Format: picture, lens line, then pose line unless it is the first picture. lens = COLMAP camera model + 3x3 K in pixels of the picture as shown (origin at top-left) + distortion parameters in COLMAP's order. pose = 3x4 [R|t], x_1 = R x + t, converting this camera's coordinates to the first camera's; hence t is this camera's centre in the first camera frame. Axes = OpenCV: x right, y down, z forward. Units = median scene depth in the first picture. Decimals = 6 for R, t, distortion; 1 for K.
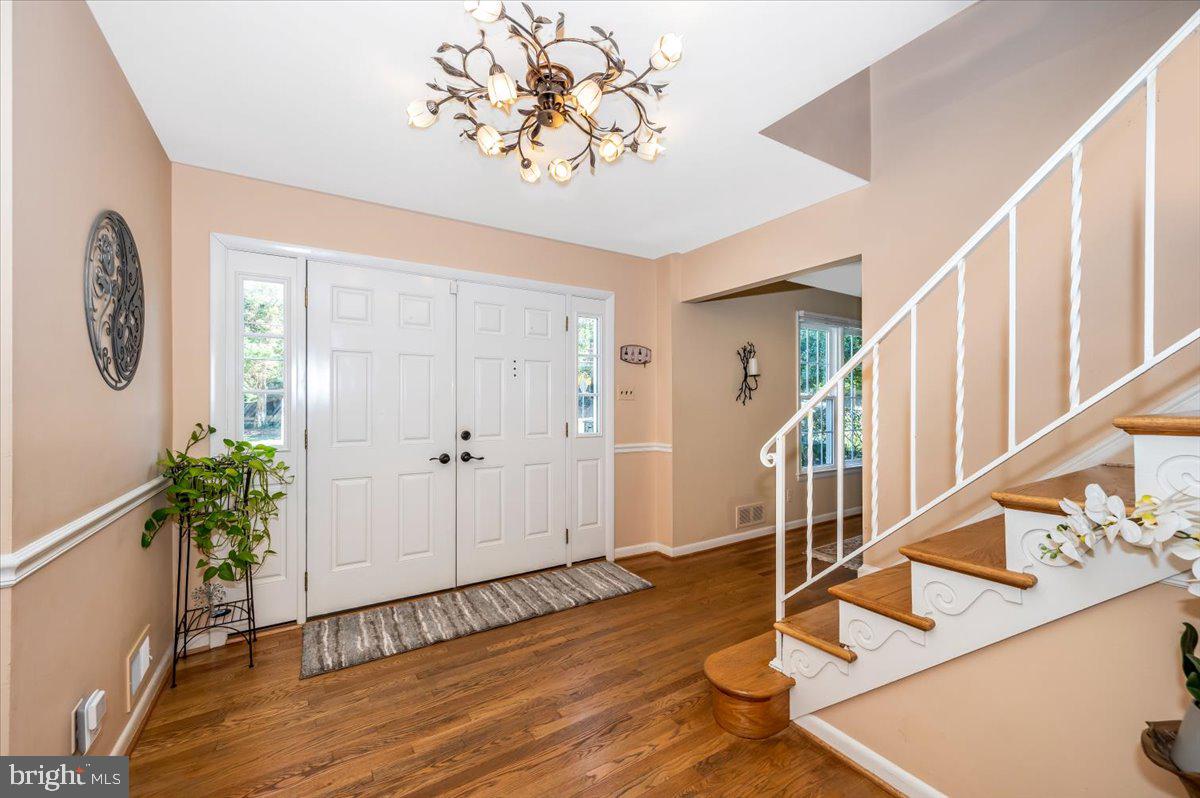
lens RADIAL K [[476.9, 0, 603.6], [0, 476.9, 401.6], [0, 0, 1]] dist [0.002973, -0.000312]
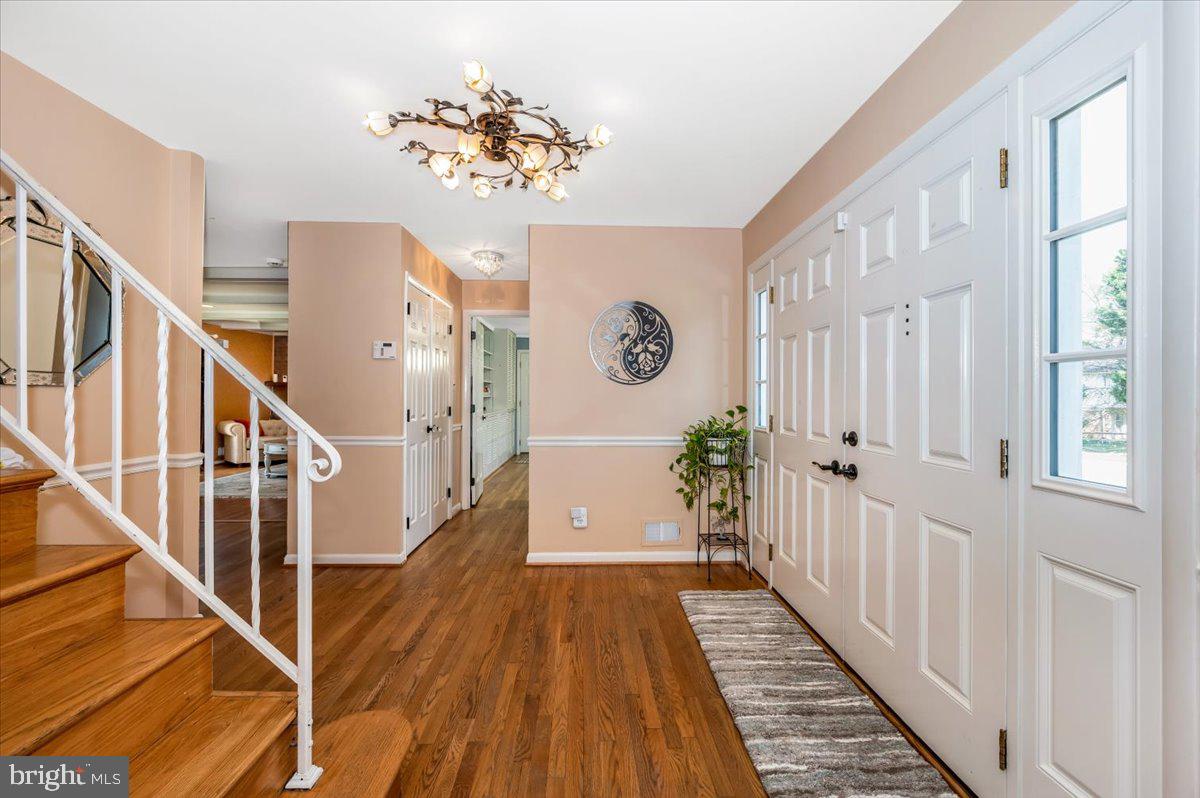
lens RADIAL K [[476.9, 0, 598.8], [0, 476.9, 397.3], [0, 0, 1]] dist [0.002973, -0.000312]
pose [[-0.511903, 0.006269, -0.859020, 0.550871], [0.002175, 0.999980, 0.006002, 0.010620], [0.859040, 0.001204, -0.511906, 1.275760]]
